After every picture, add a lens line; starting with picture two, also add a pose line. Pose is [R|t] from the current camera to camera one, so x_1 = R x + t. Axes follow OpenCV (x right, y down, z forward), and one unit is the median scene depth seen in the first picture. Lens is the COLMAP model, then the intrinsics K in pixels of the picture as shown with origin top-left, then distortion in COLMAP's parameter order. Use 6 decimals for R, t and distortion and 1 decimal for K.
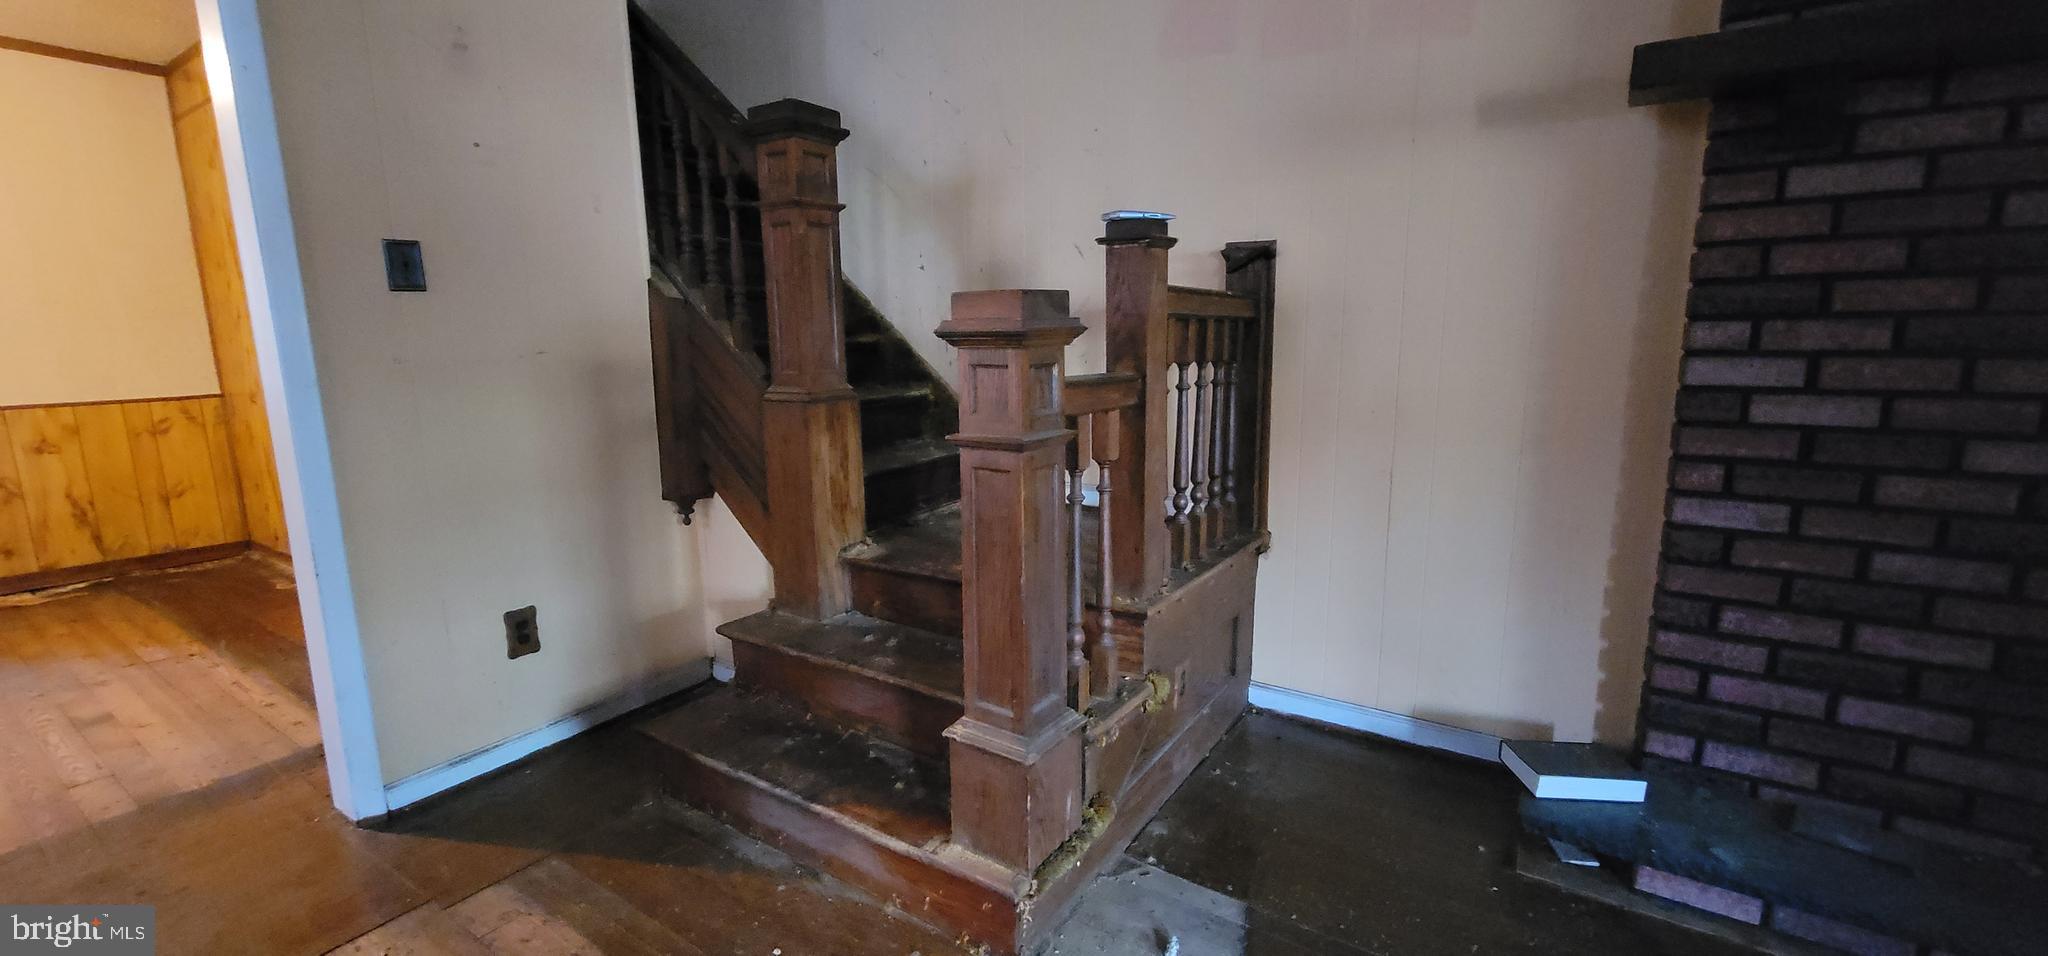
lens RADIAL K [[832.8, 0, 1032.0], [0, 832.8, 477.5], [0, 0, 1]] dist [-0.010127, 0.003530]
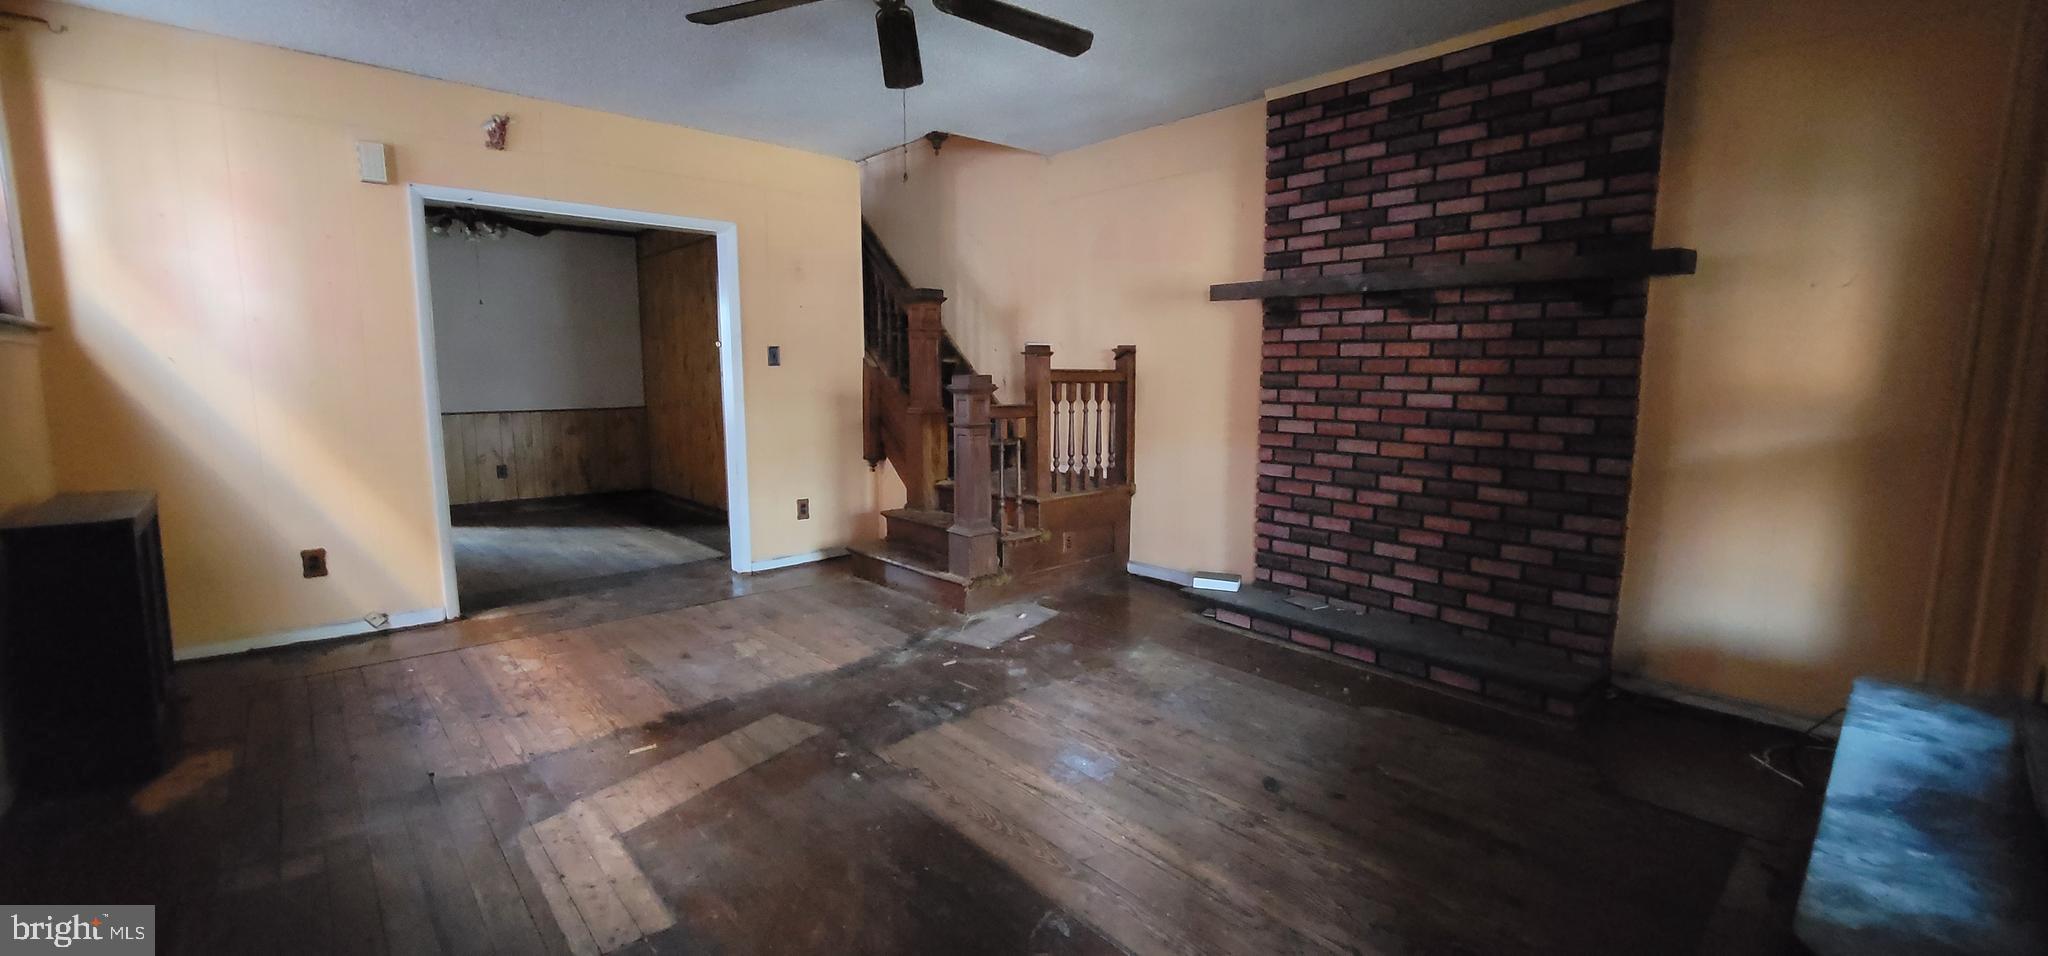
lens RADIAL K [[832.8, 0, 1032.0], [0, 832.8, 477.5], [0, 0, 1]] dist [-0.010127, 0.003530]
pose [[0.970646, 0.045596, -0.236151, 0.560663], [-0.055419, 0.997845, -0.035123, 0.143927], [0.234041, 0.047179, 0.971081, -1.129498]]
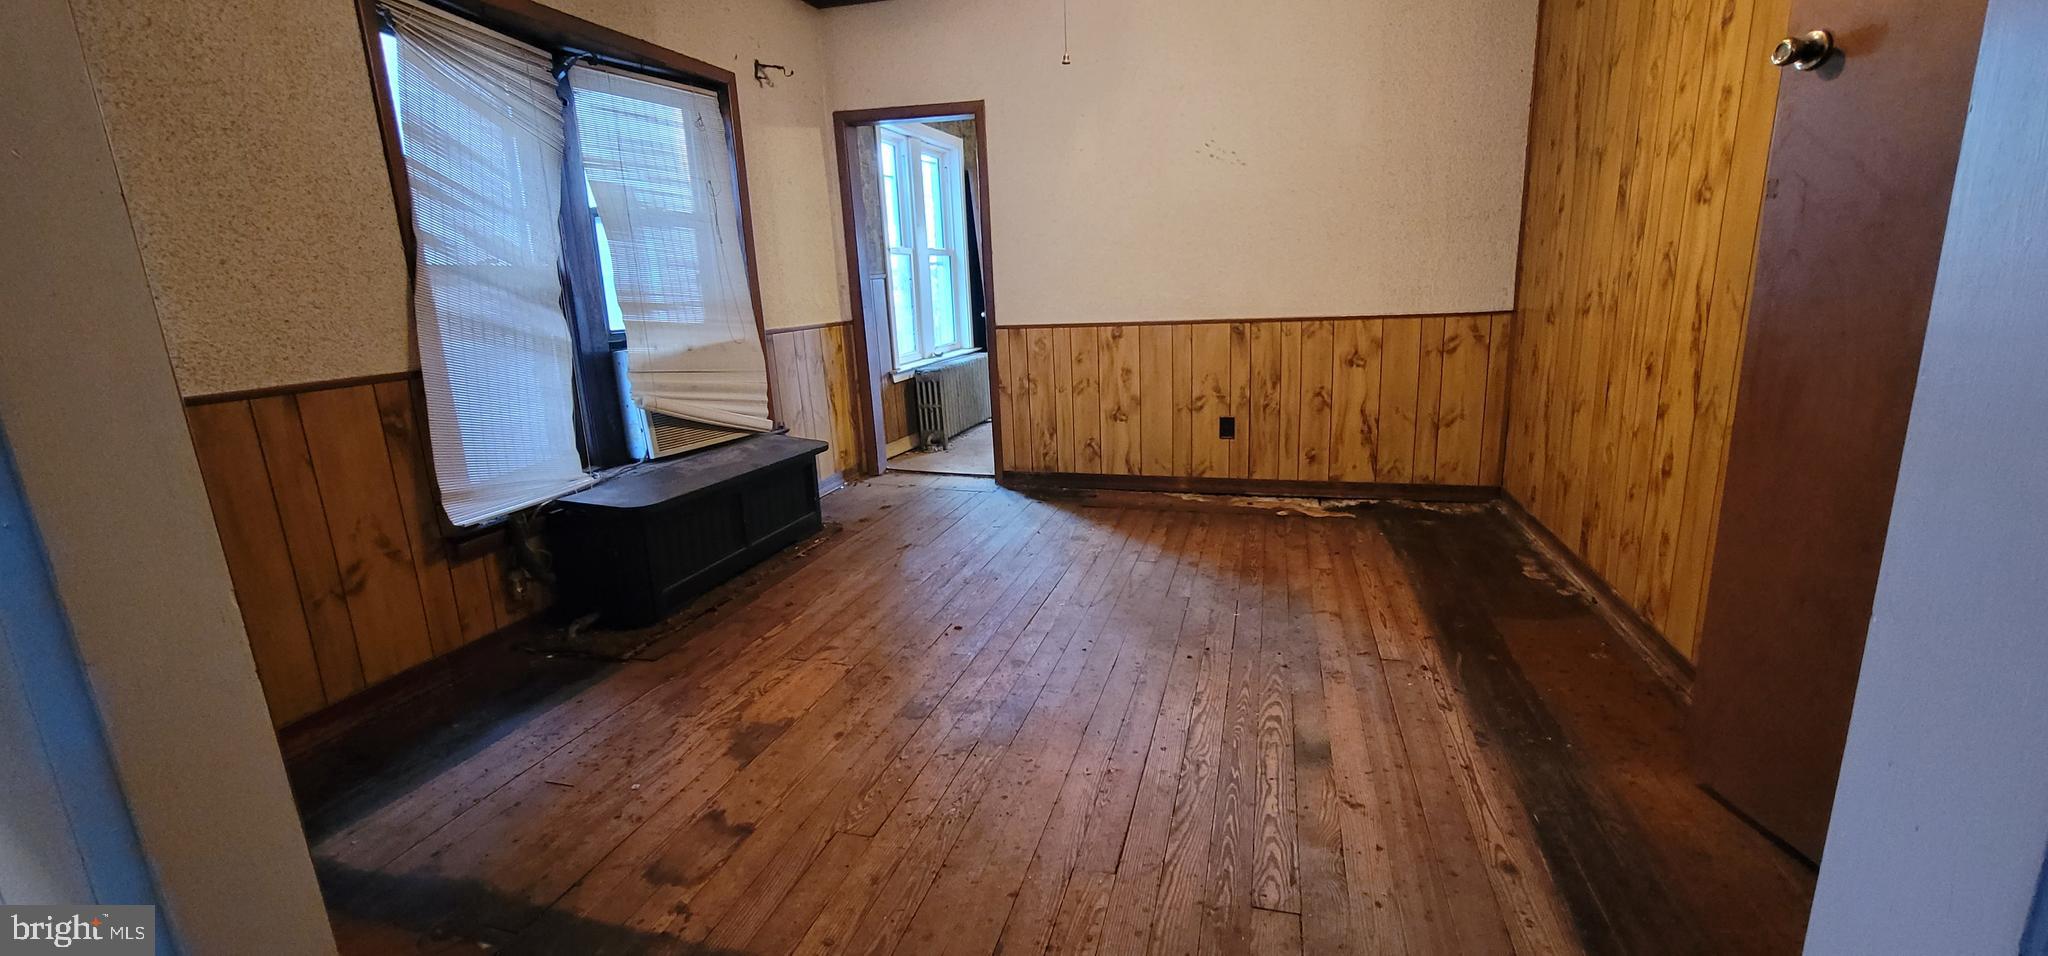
lens RADIAL K [[832.8, 0, 1032.0], [0, 832.8, 477.5], [0, 0, 1]] dist [-0.010127, 0.003530]
pose [[0.308531, 0.216715, -0.926198, -0.651855], [-0.123437, 0.974589, 0.186919, -0.066360], [0.943171, 0.056657, 0.327442, 0.571752]]
